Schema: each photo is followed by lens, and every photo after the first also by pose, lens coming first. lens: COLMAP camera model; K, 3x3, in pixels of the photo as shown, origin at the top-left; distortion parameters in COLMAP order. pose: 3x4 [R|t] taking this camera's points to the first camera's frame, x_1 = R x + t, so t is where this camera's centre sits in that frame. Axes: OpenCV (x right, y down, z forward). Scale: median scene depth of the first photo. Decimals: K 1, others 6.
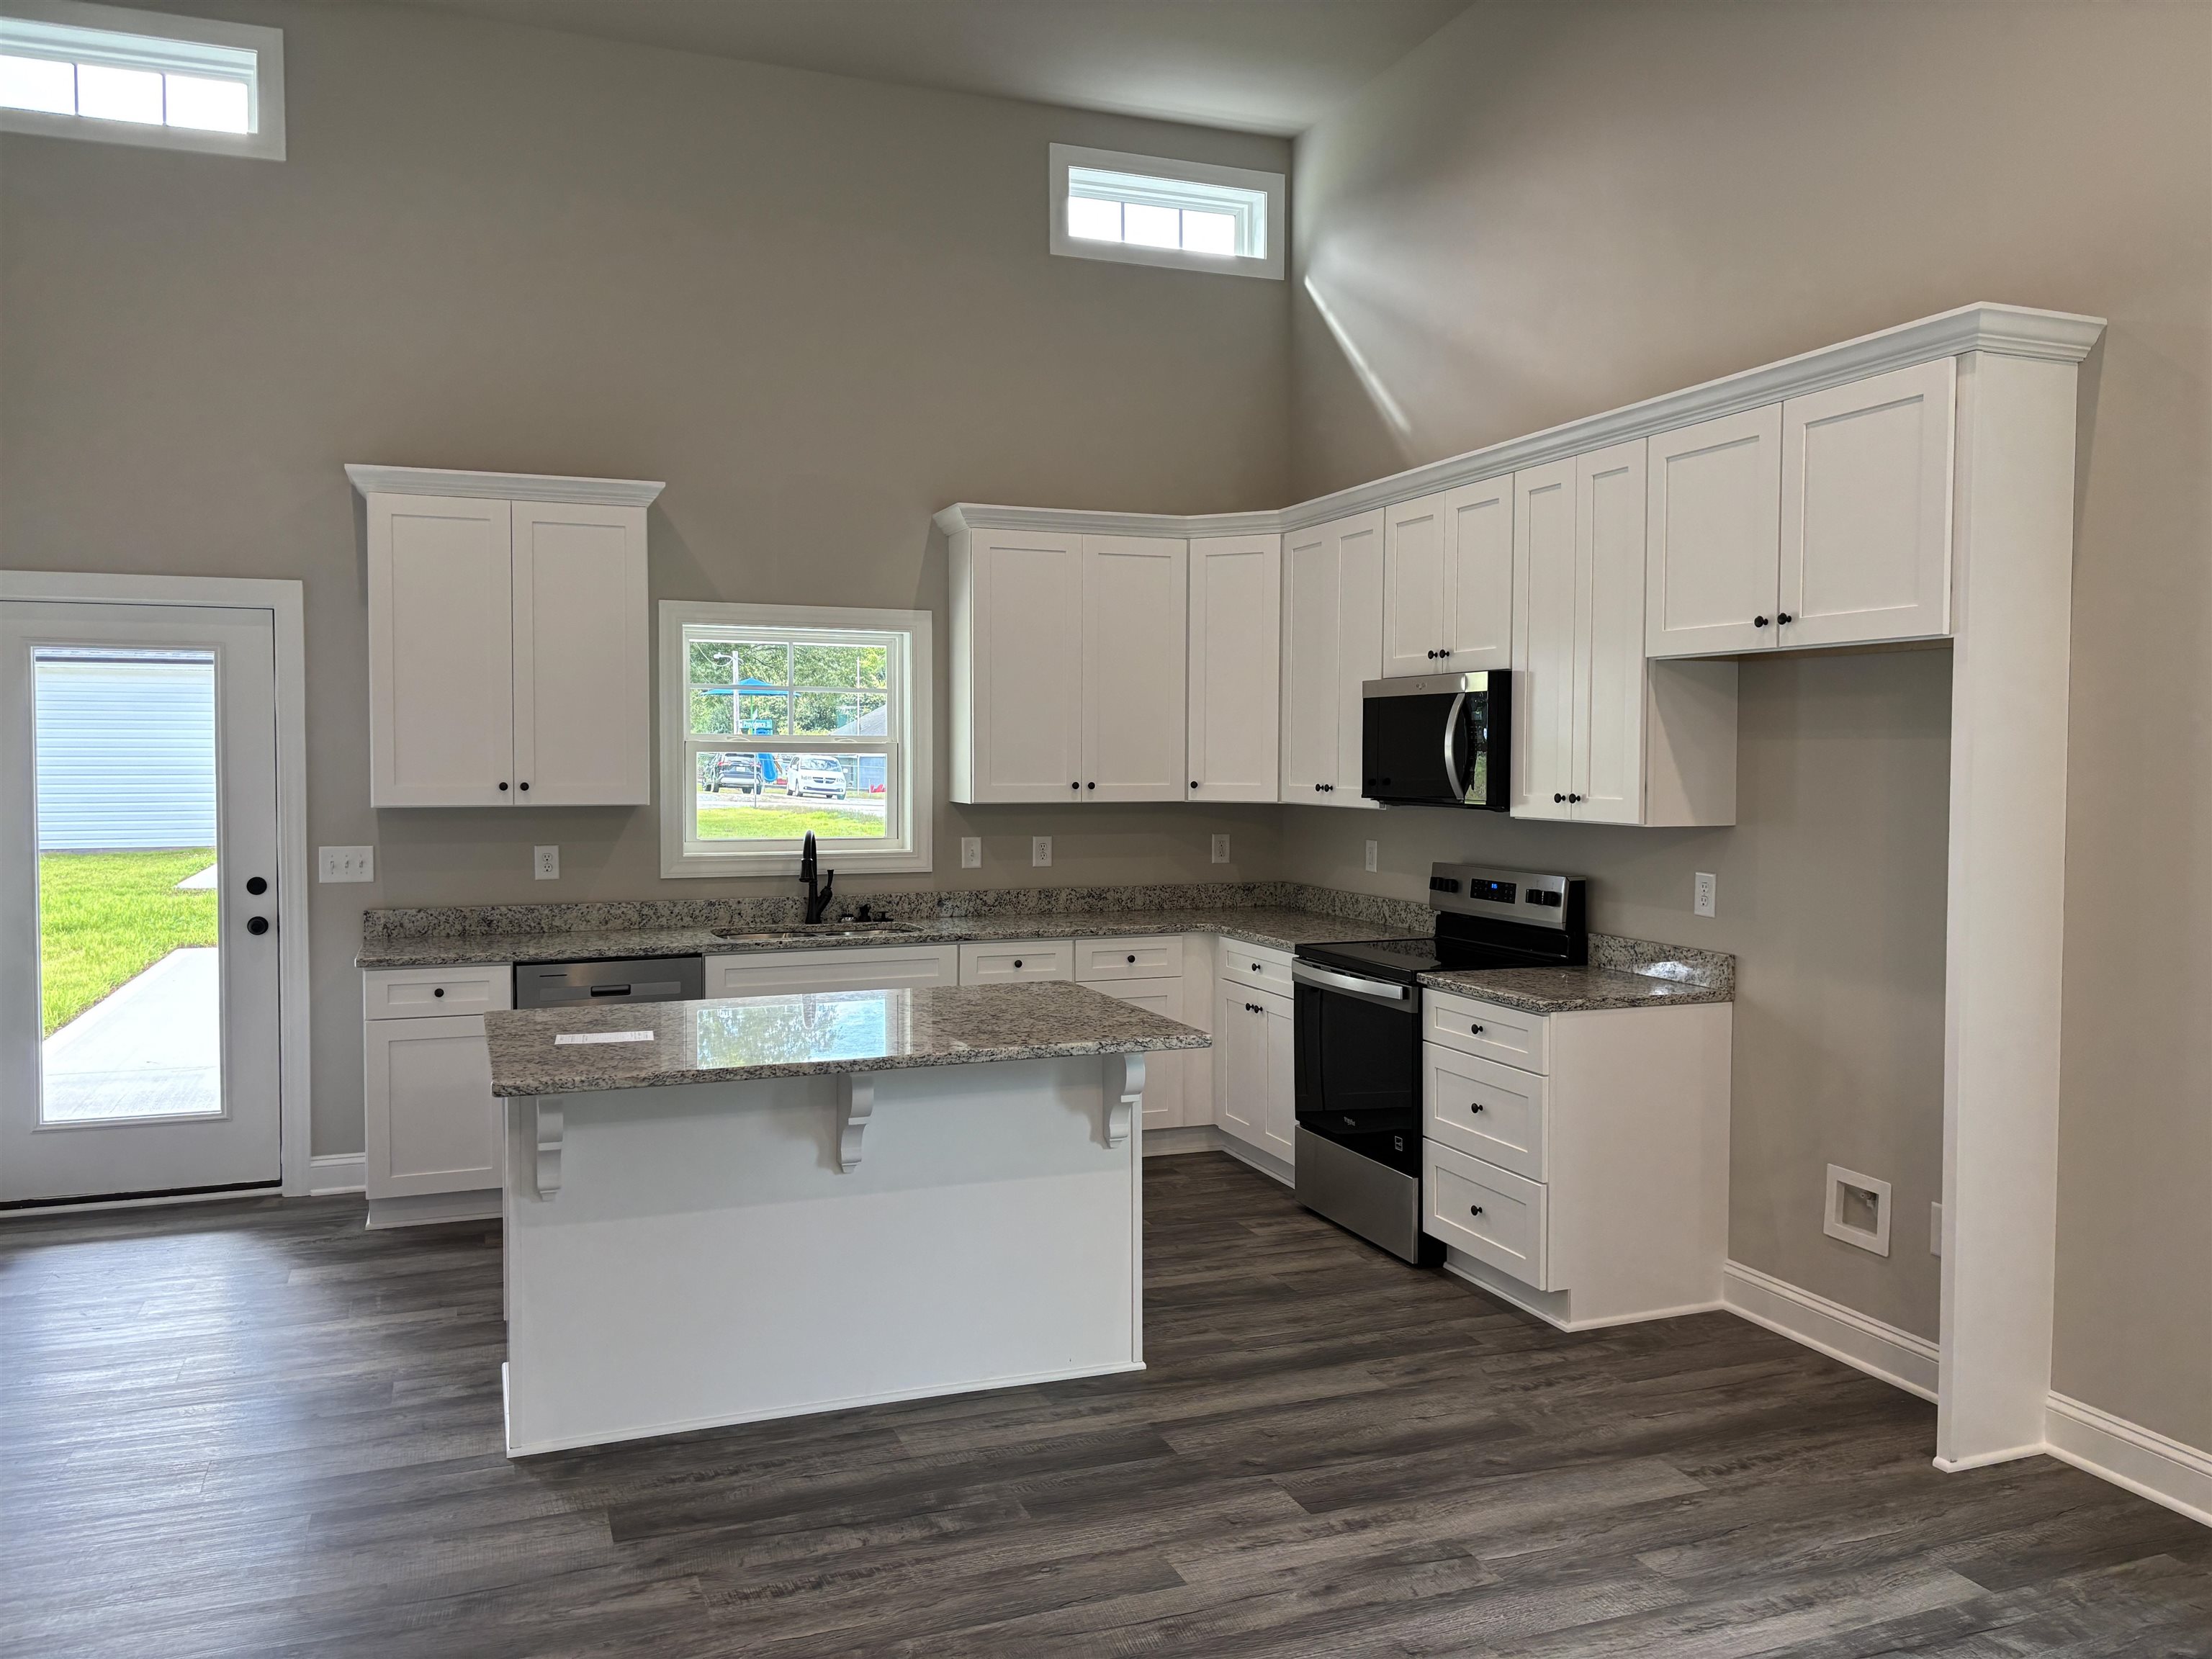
lens RADIAL K [[1676.9, 0, 1086.8], [0, 1676.9, 811.6], [0, 0, 1]] dist [0.048946, -0.064111]
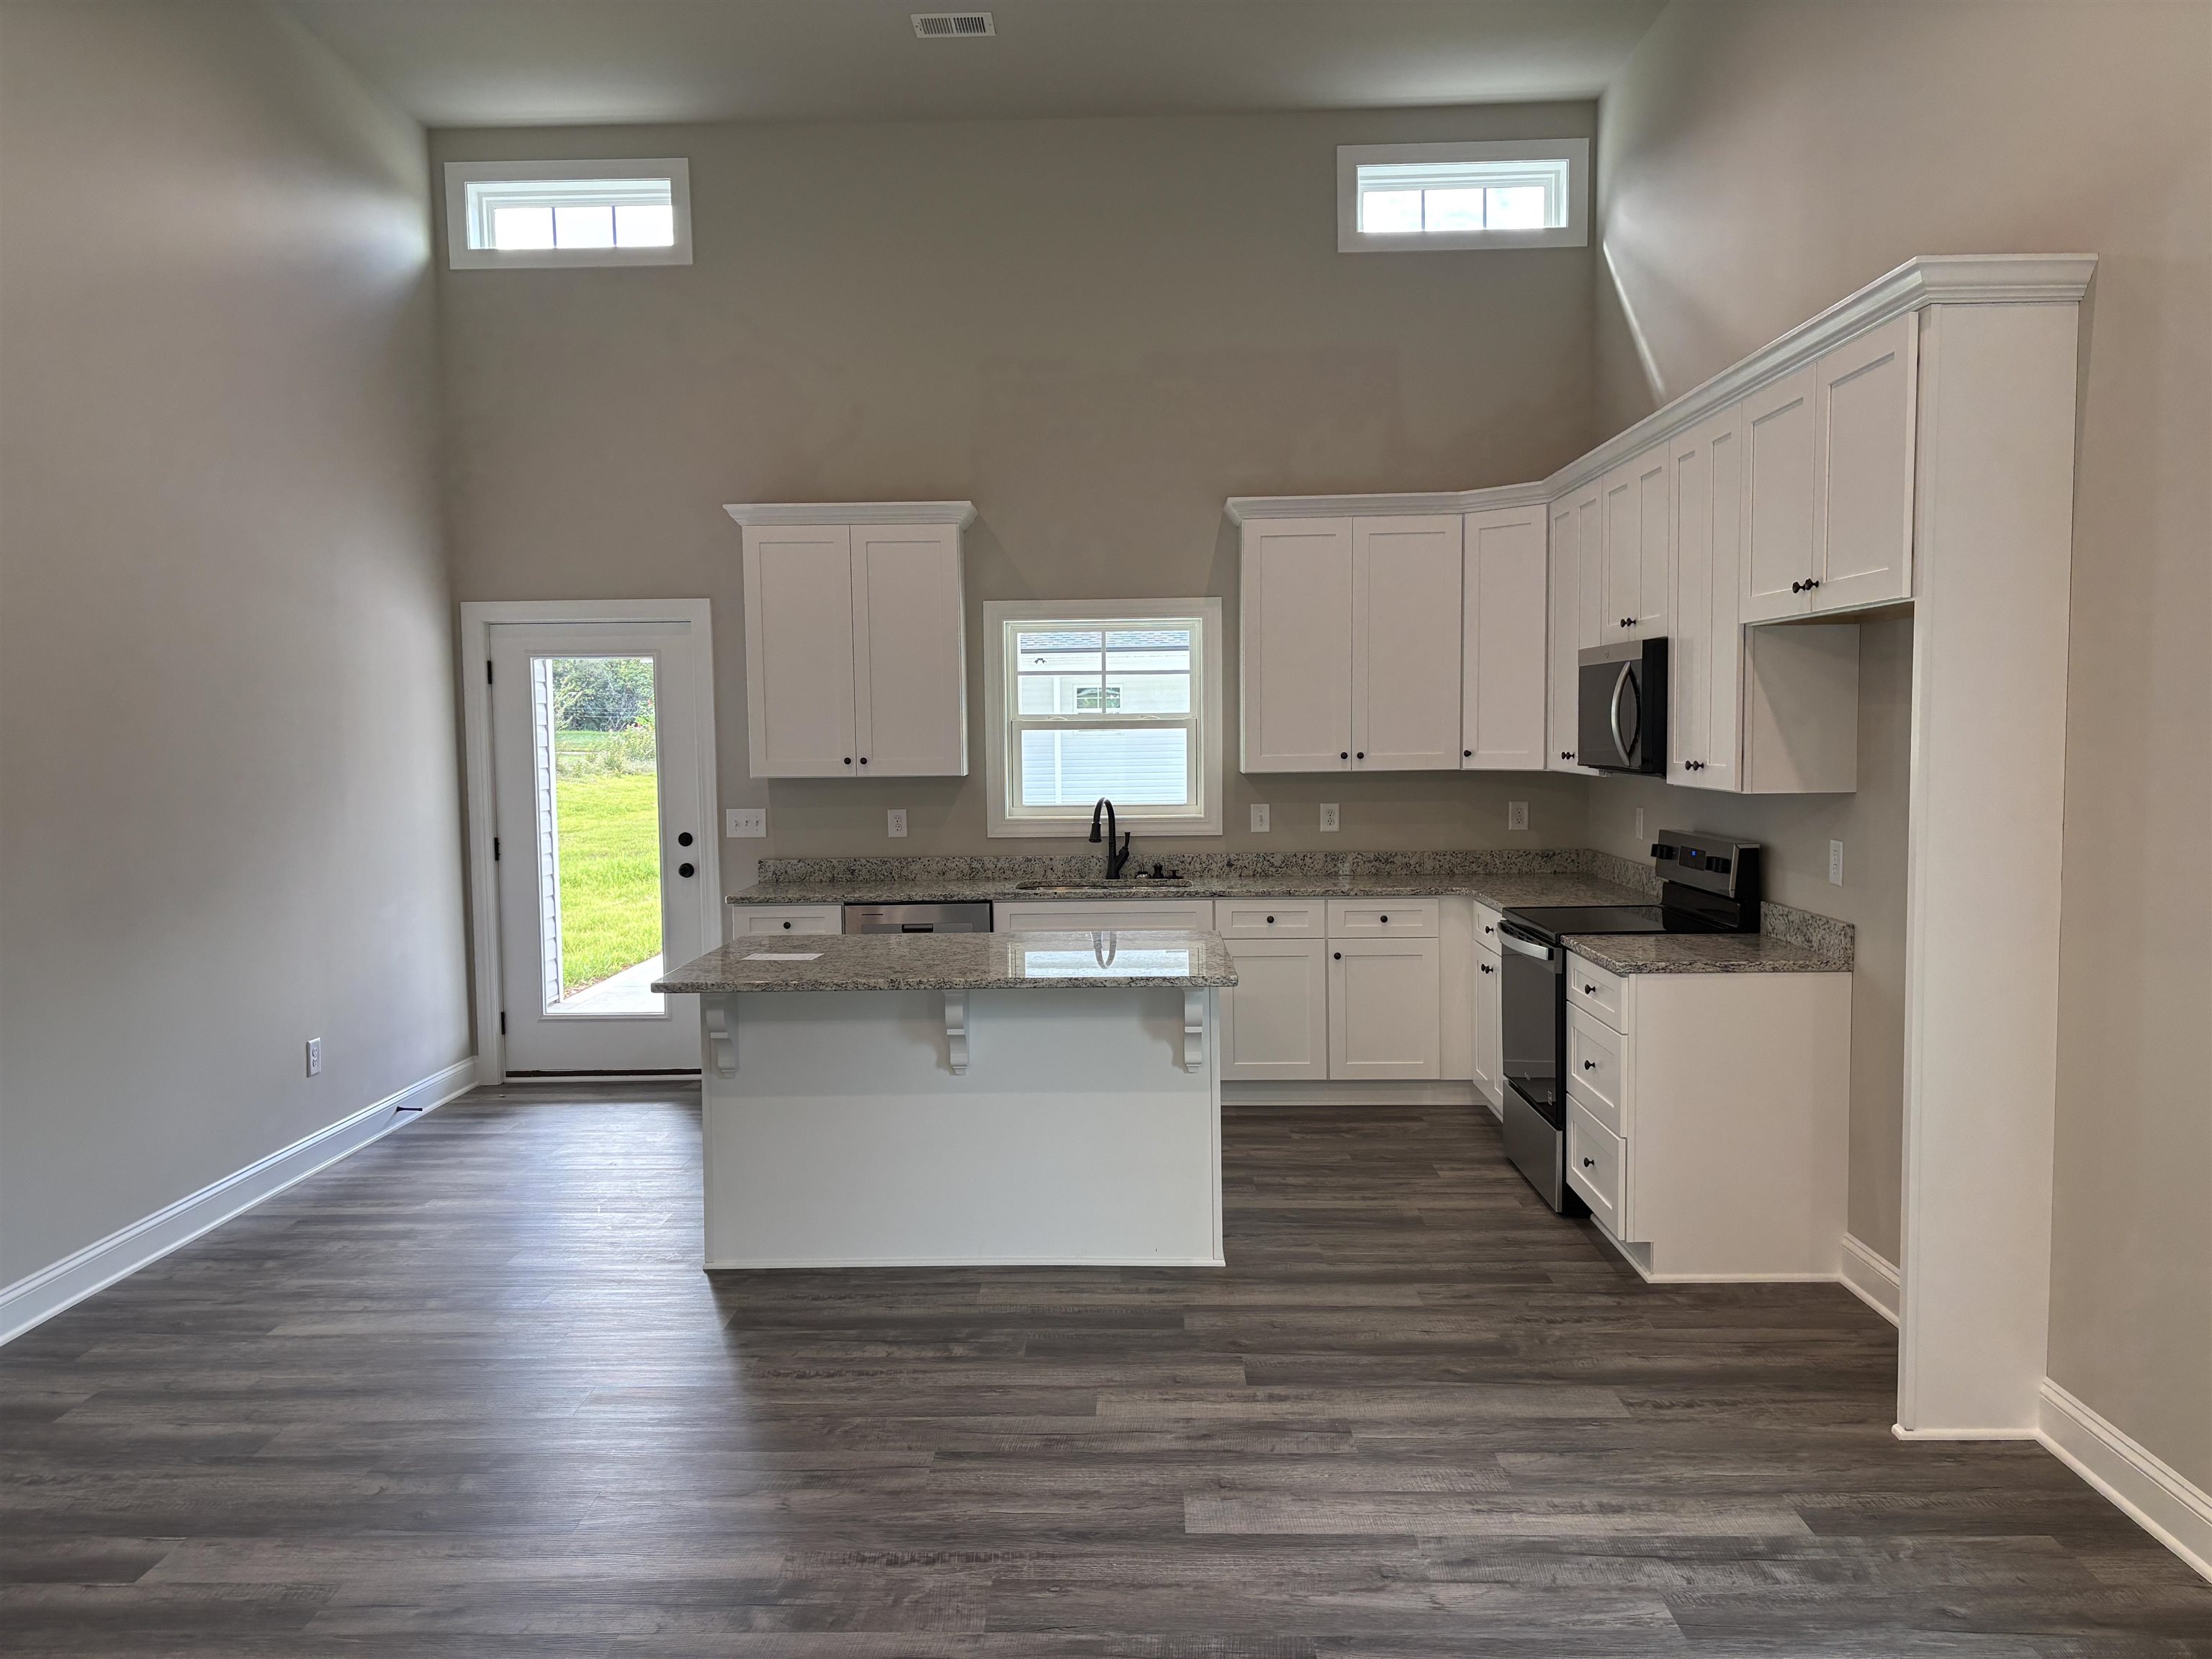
lens RADIAL K [[1676.9, 0, 1077.9], [0, 1676.9, 838.8], [0, 0, 1]] dist [0.048946, -0.064111]
pose [[0.923224, 0.010764, -0.384111, 0.284296], [0.002612, 0.999409, 0.034285, 0.000360], [0.384253, -0.032655, 0.922650, -0.062506]]
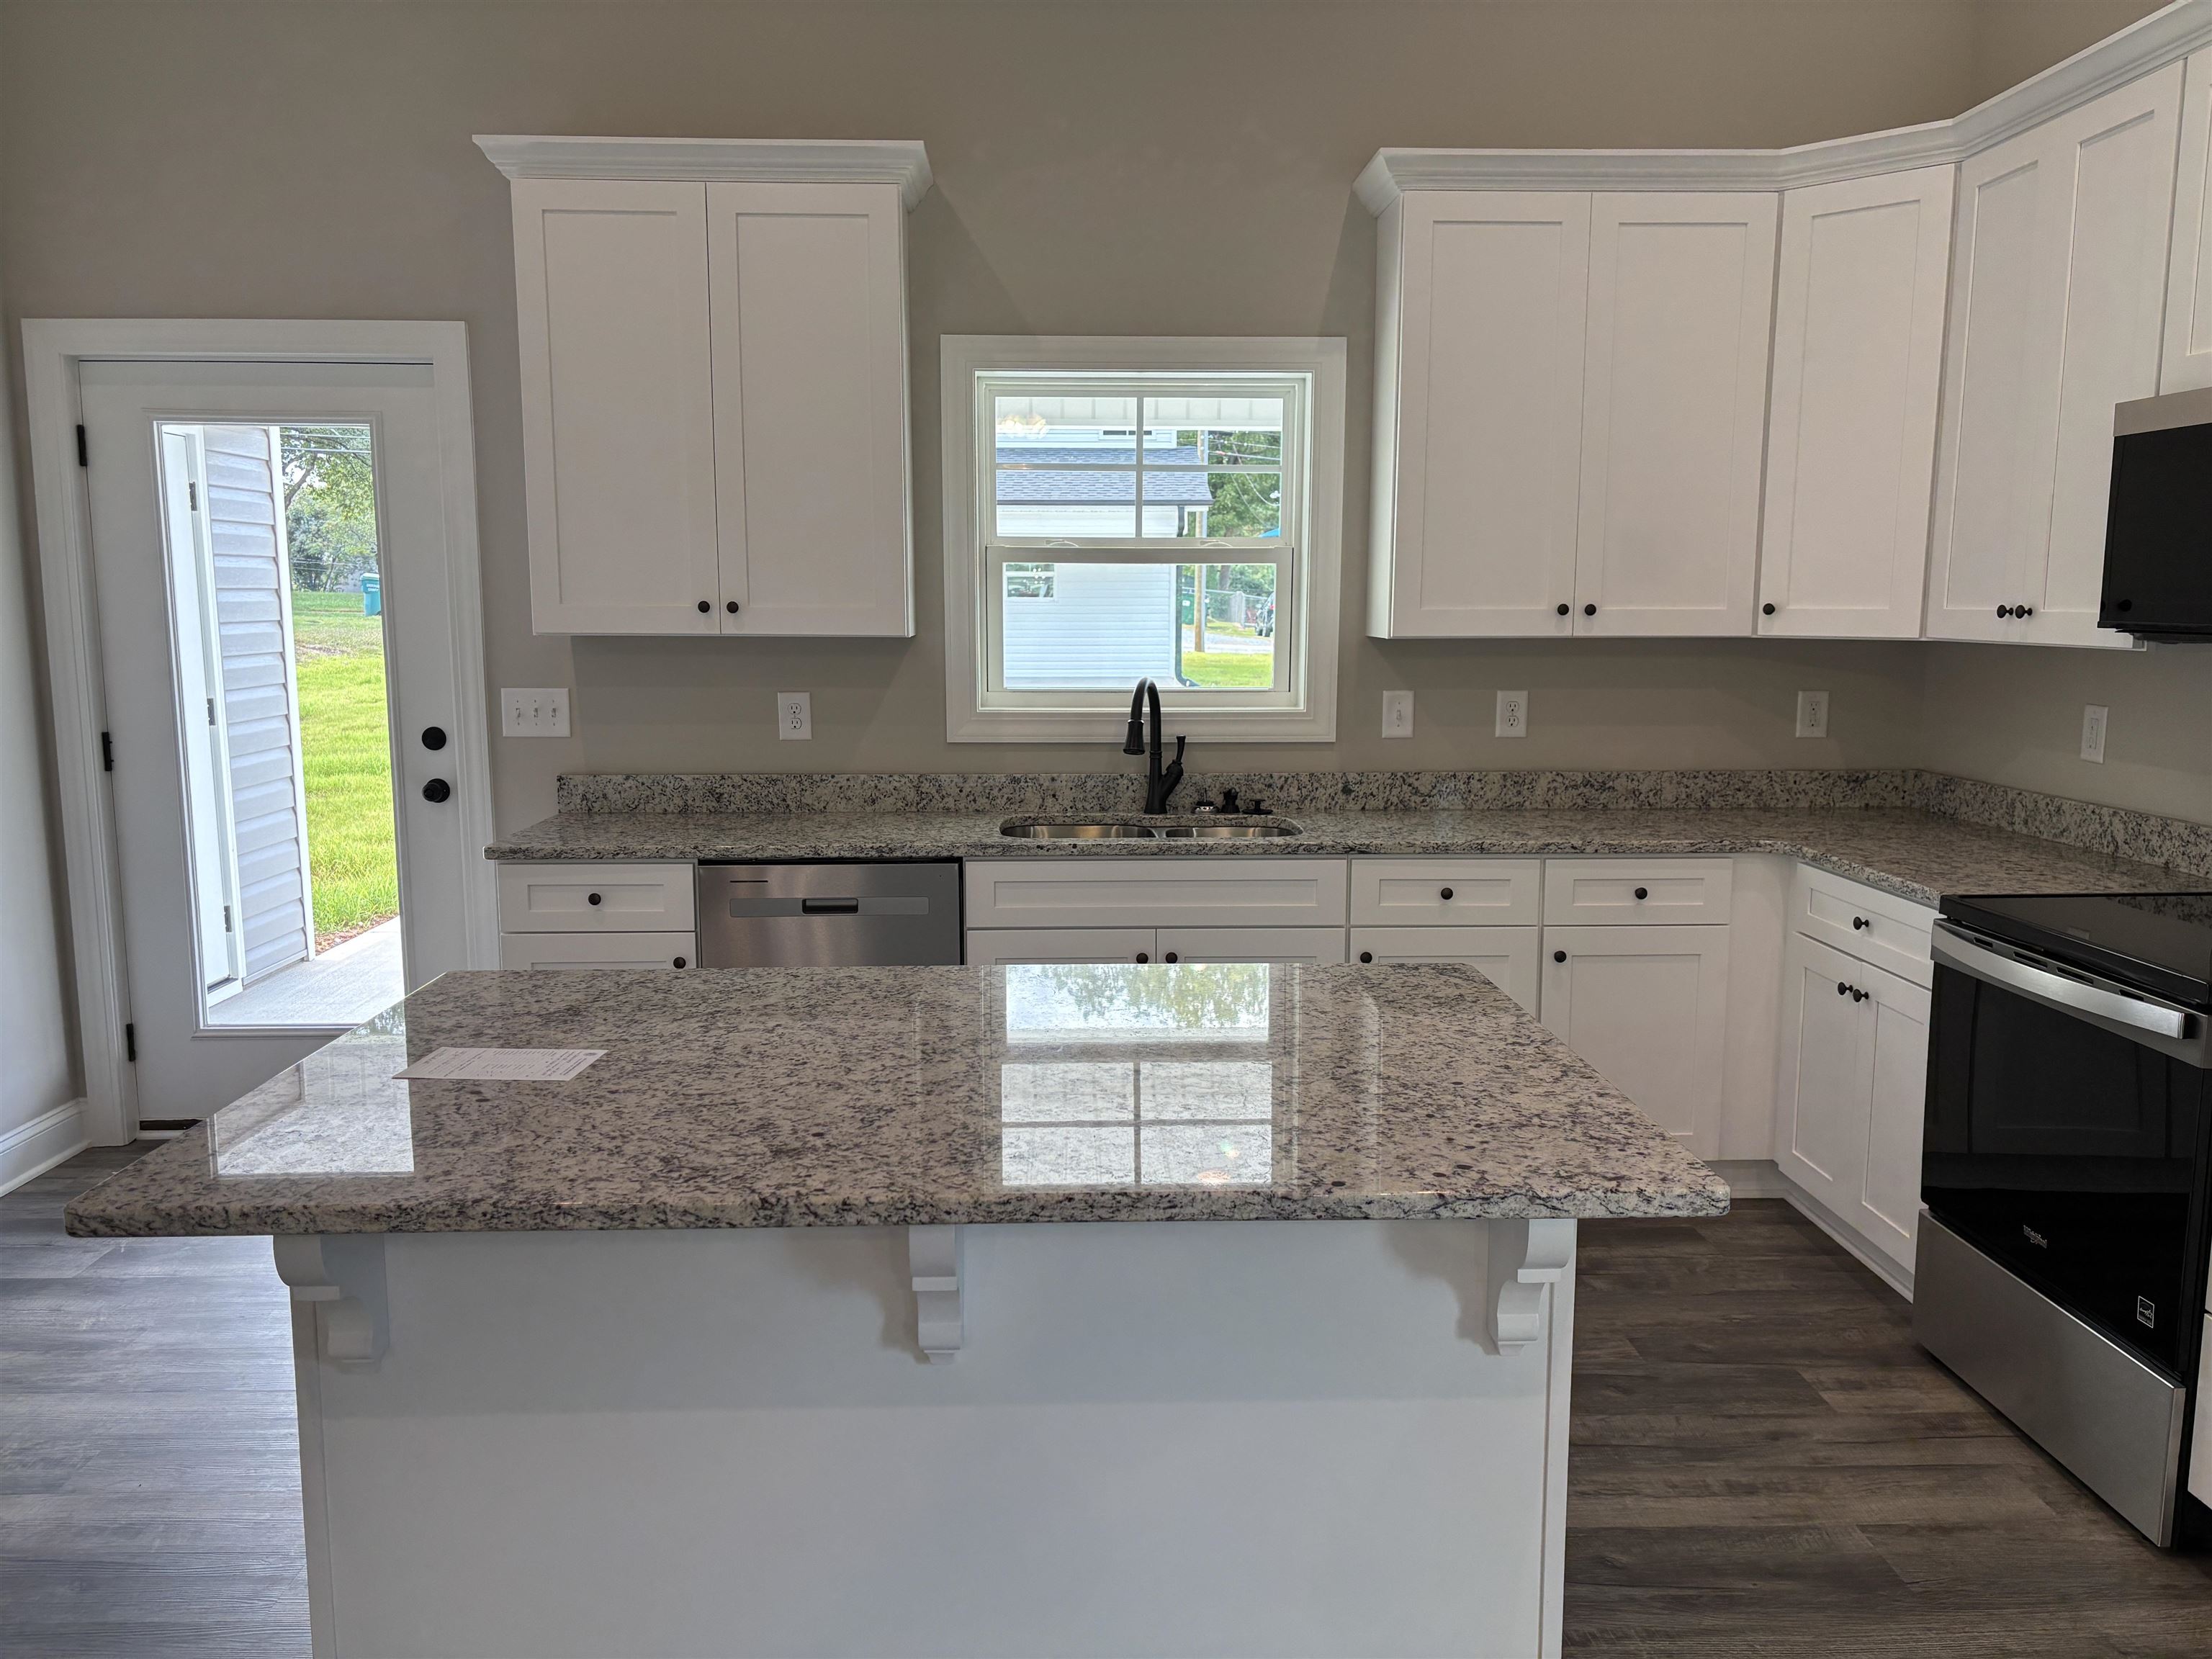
lens RADIAL K [[1676.9, 0, 1101.0], [0, 1676.9, 846.5], [0, 0, 1]] dist [0.048946, -0.064111]
pose [[0.947040, 0.045950, -0.317811, 0.038794], [-0.010315, 0.993551, 0.112914, 0.003385], [0.320950, -0.103656, 0.941407, 0.392995]]
